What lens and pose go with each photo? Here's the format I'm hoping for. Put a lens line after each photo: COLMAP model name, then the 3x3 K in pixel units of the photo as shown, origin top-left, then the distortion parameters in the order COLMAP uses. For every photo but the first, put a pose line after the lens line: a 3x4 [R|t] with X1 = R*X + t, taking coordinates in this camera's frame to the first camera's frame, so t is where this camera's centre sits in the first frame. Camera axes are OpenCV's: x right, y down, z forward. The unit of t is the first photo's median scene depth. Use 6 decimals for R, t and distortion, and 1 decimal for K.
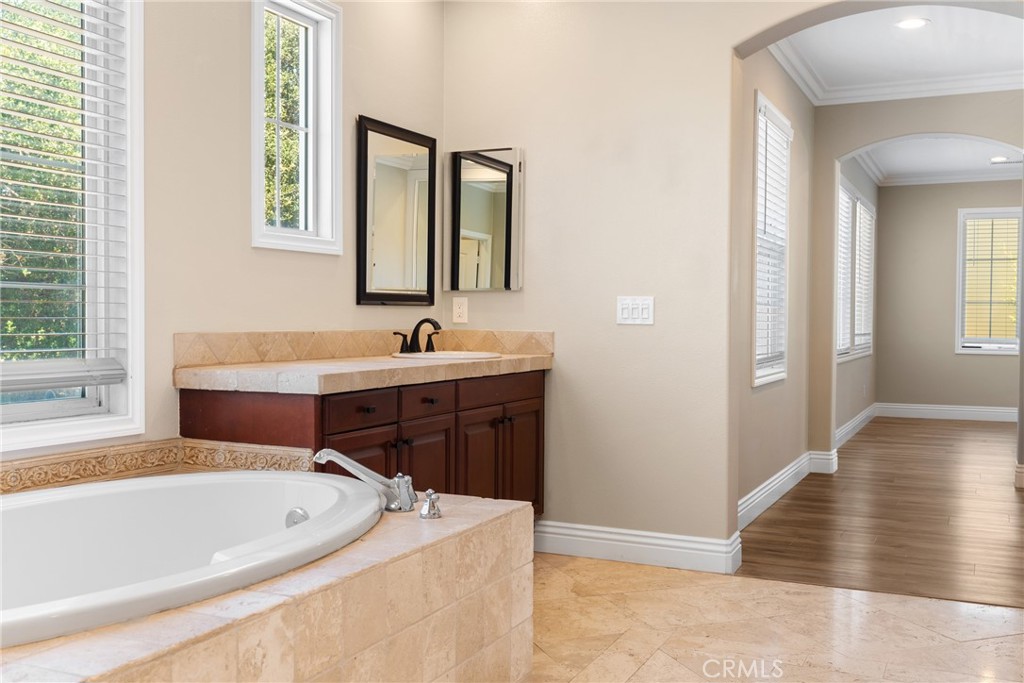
lens RADIAL K [[1019.4, 0, 511.6], [0, 1019.4, 341.5], [0, 0, 1]] dist [0.014737, 0.000000]
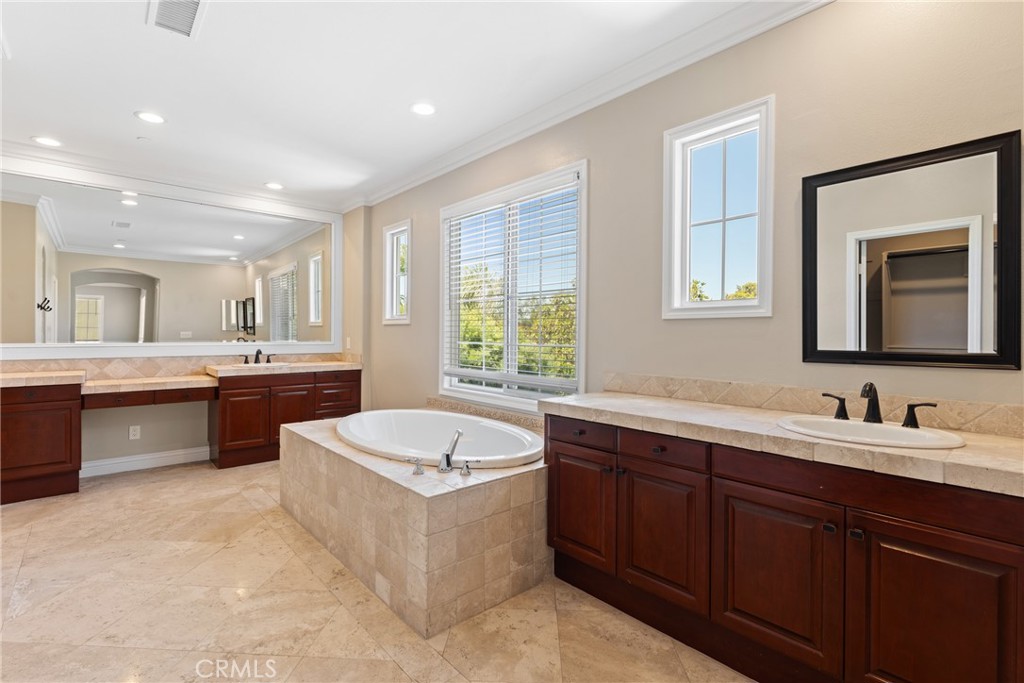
lens RADIAL K [[473.1, 0, 514.1], [0, 473.1, 335.1], [0, 0, 1]] dist [-0.004487, -0.000543]
pose [[-0.394041, 0.002398, -0.919090, 0.405352], [-0.023407, 0.999646, 0.012643, -0.063153], [0.918795, 0.026495, -0.393845, 0.927843]]
